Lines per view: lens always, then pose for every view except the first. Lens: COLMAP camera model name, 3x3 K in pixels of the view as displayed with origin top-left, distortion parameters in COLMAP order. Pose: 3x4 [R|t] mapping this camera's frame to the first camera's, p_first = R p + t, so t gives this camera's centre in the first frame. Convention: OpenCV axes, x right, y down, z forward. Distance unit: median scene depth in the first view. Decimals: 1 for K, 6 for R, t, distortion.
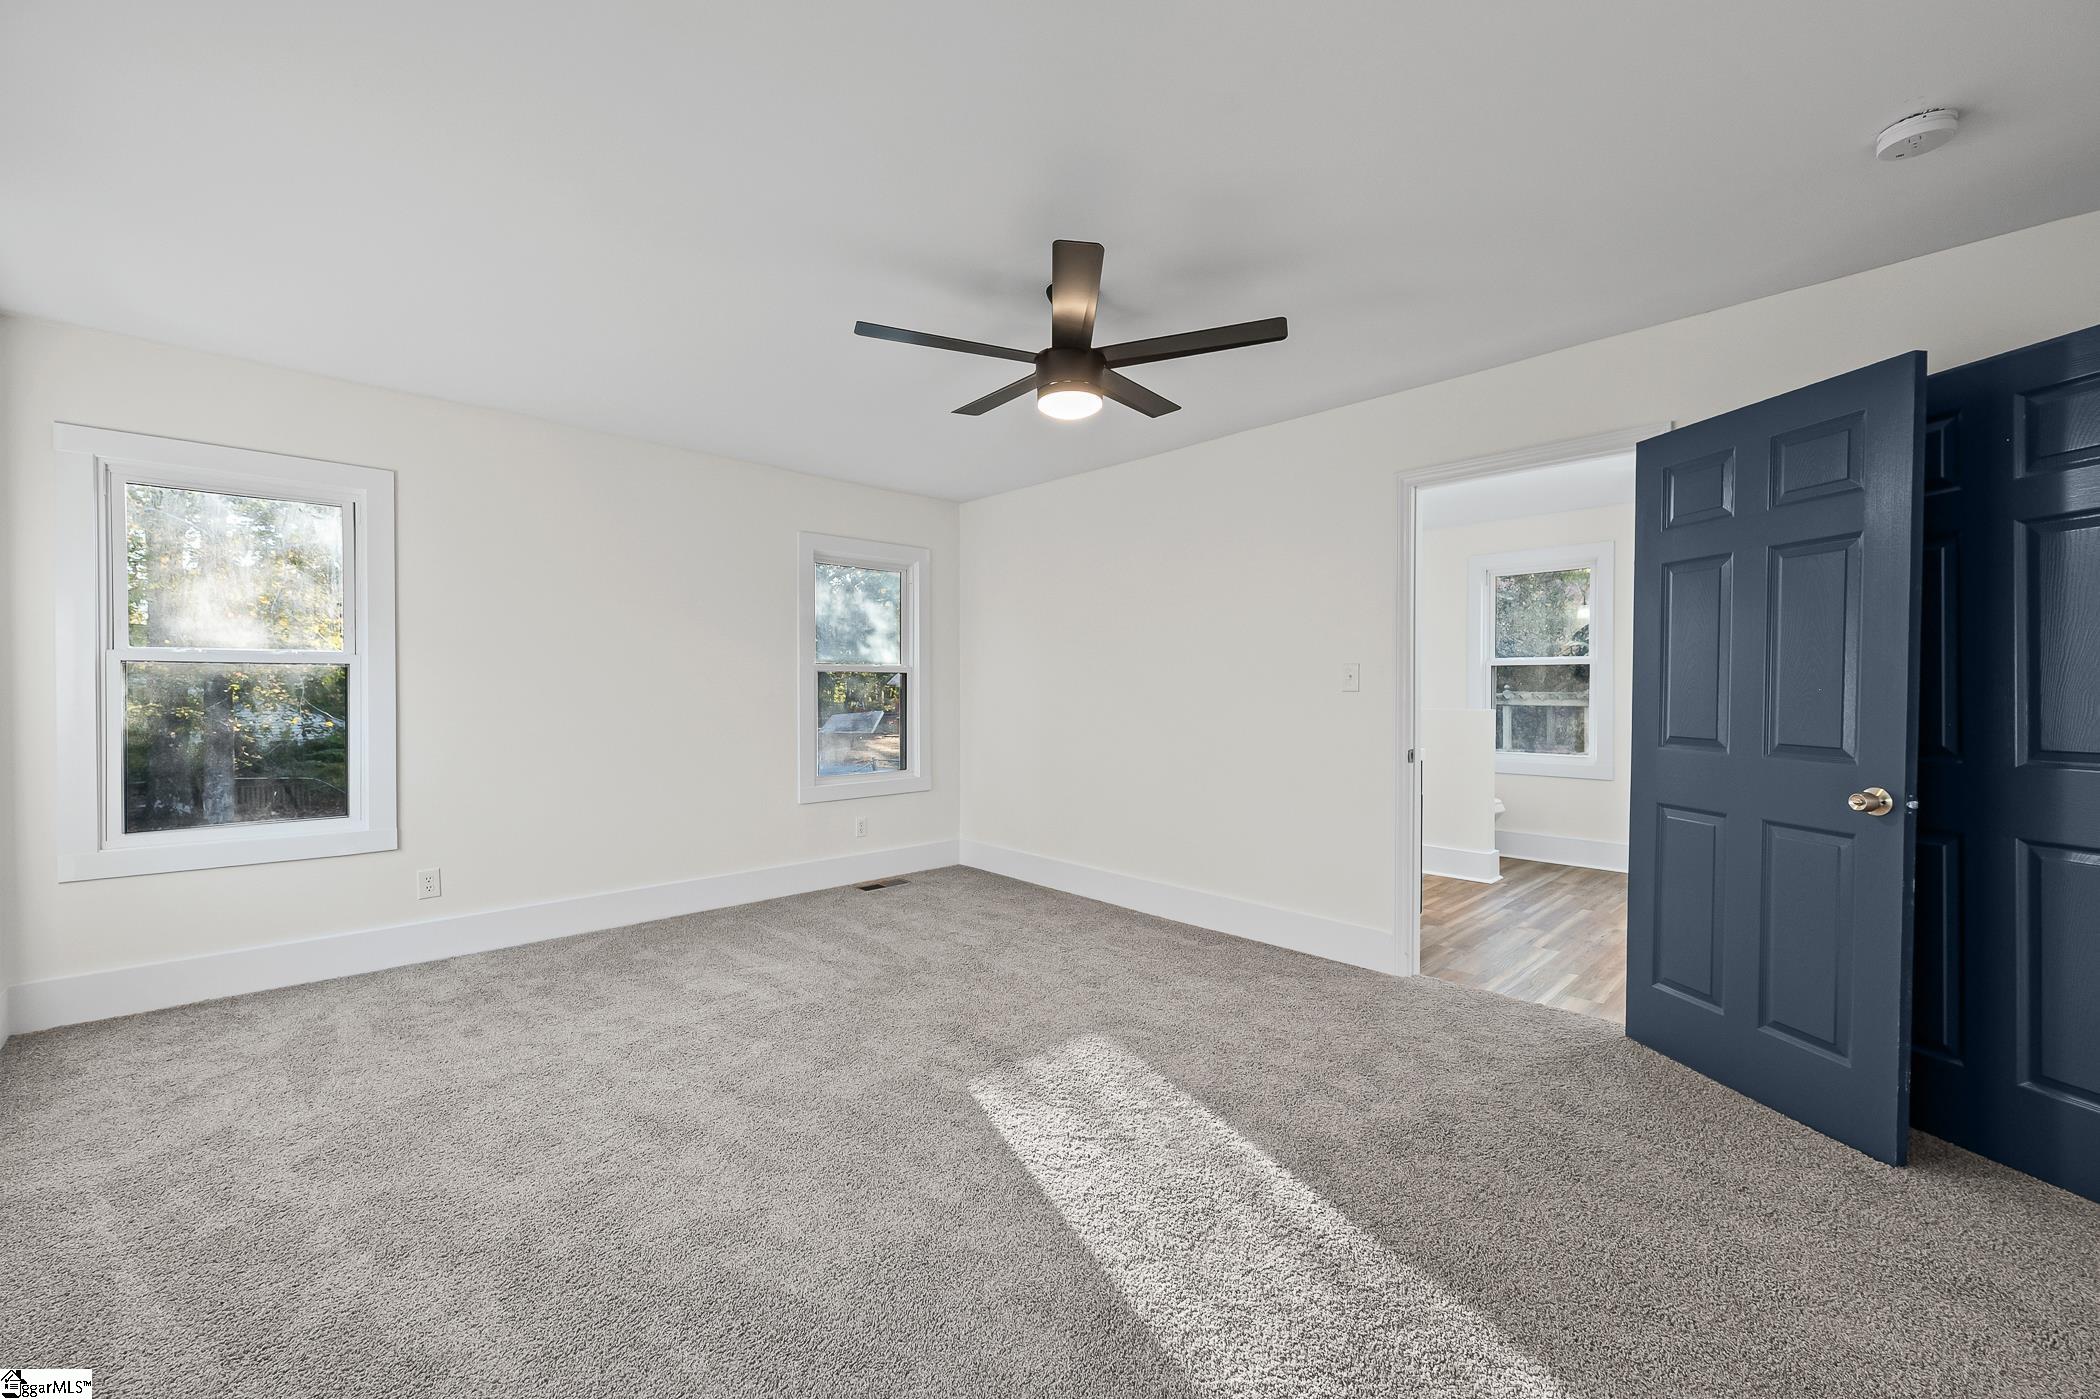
lens RADIAL K [[829.7, 0, 1050.0], [0, 829.7, 700.1], [0, 0, 1]] dist [-0.000427, 0.000006]
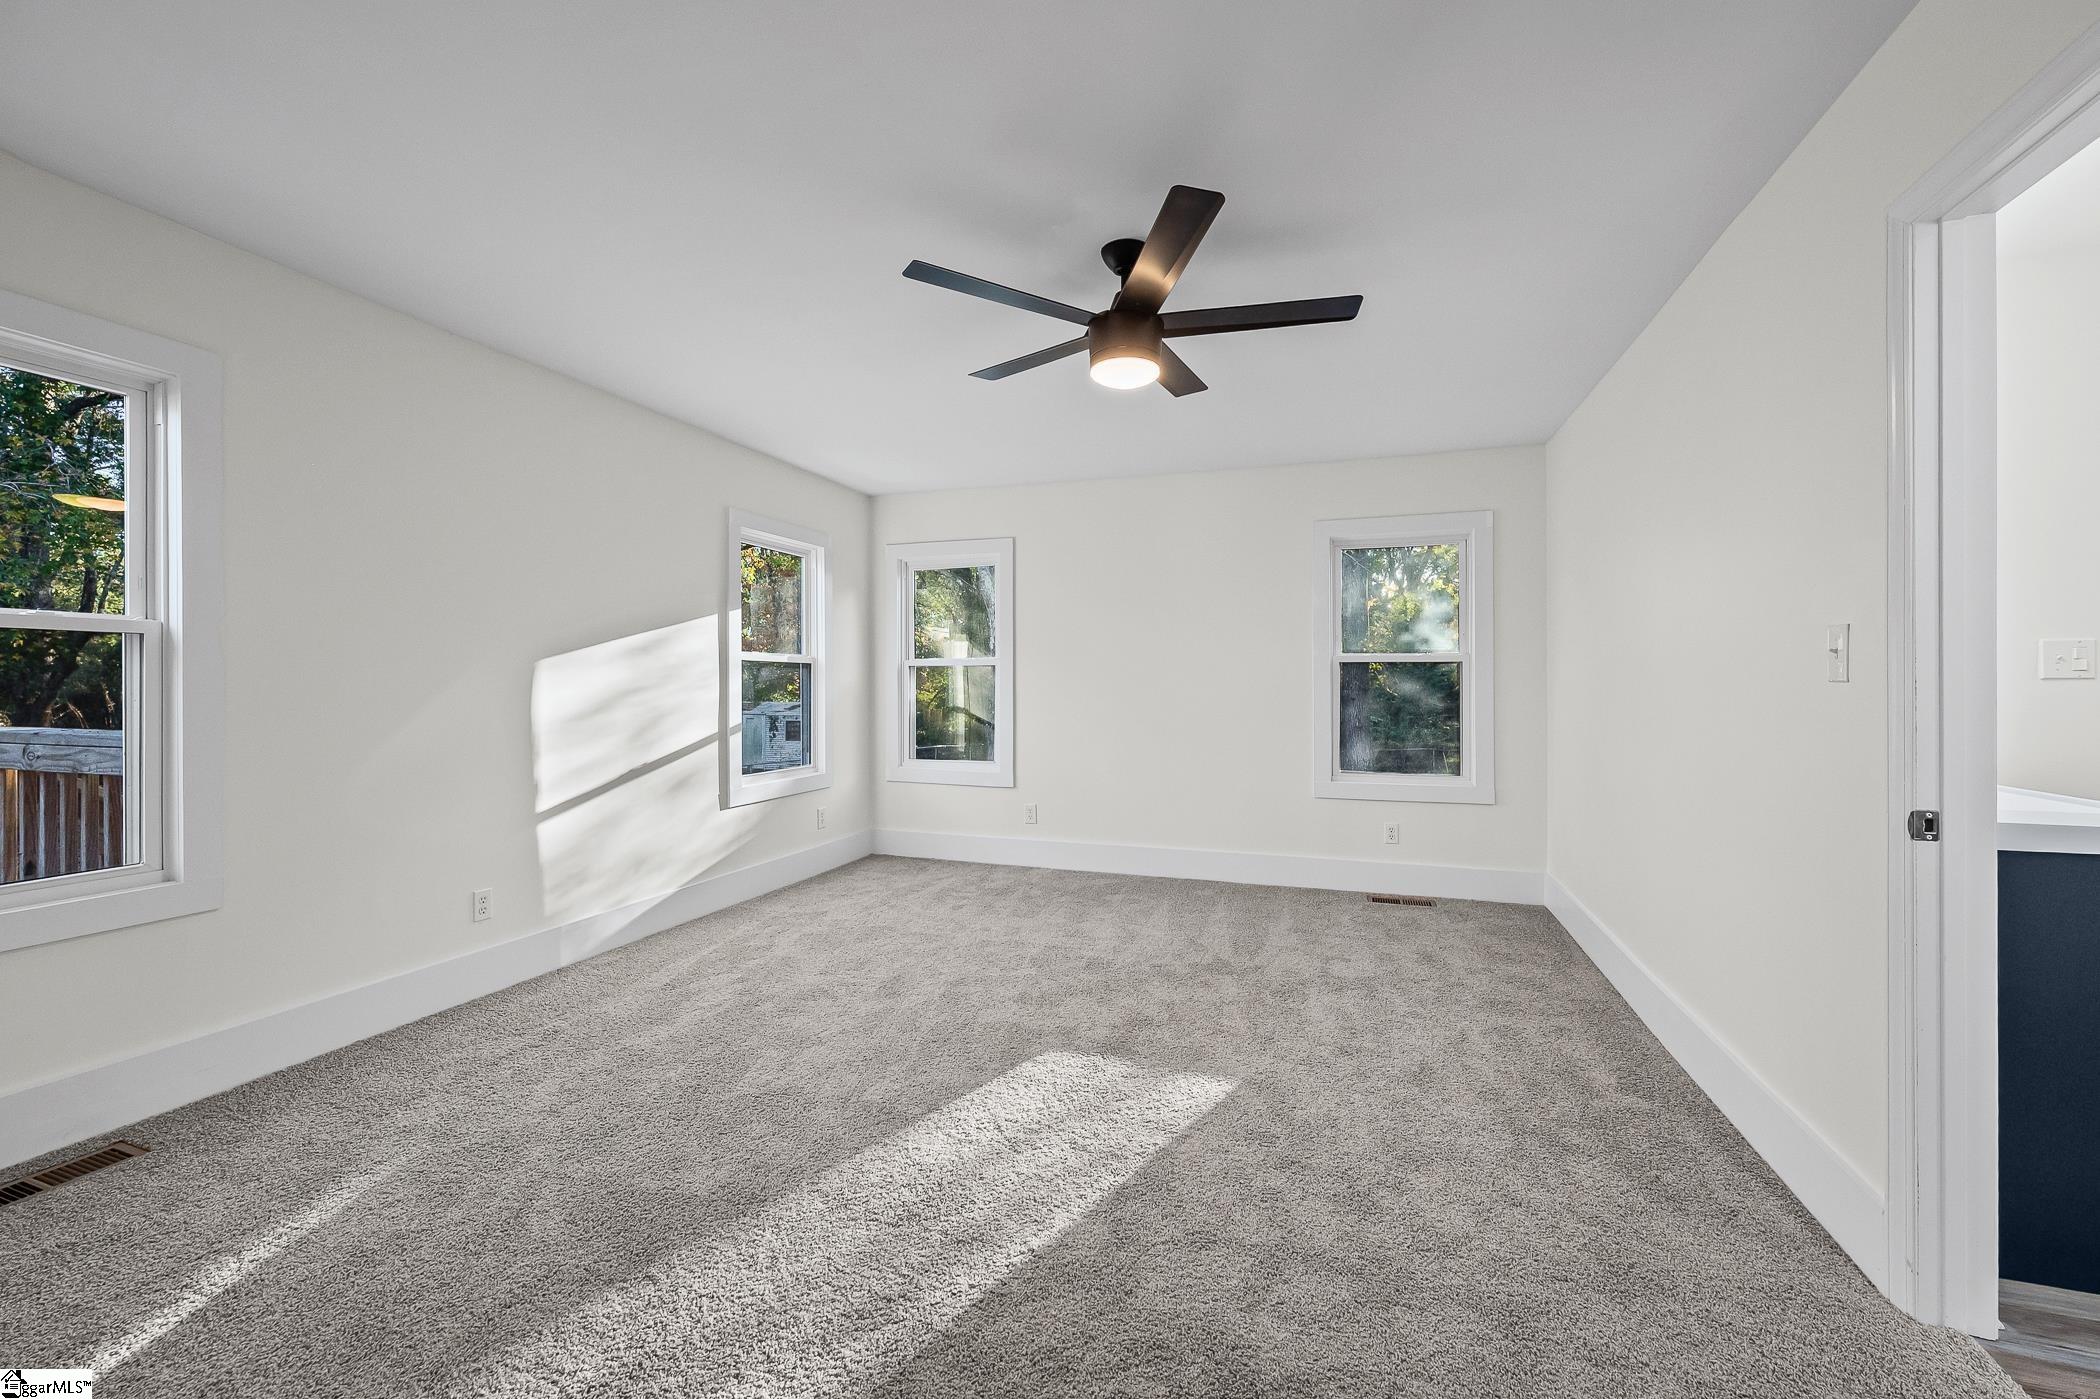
lens RADIAL K [[829.7, 0, 1050.9], [0, 829.7, 687.9], [0, 0, 1]] dist [-0.000427, 0.000006]
pose [[0.457963, 0.003087, -0.888966, 0.617666], [-0.009467, 0.999954, -0.001405, -0.001400], [0.888921, 0.009060, 0.457971, 0.380421]]
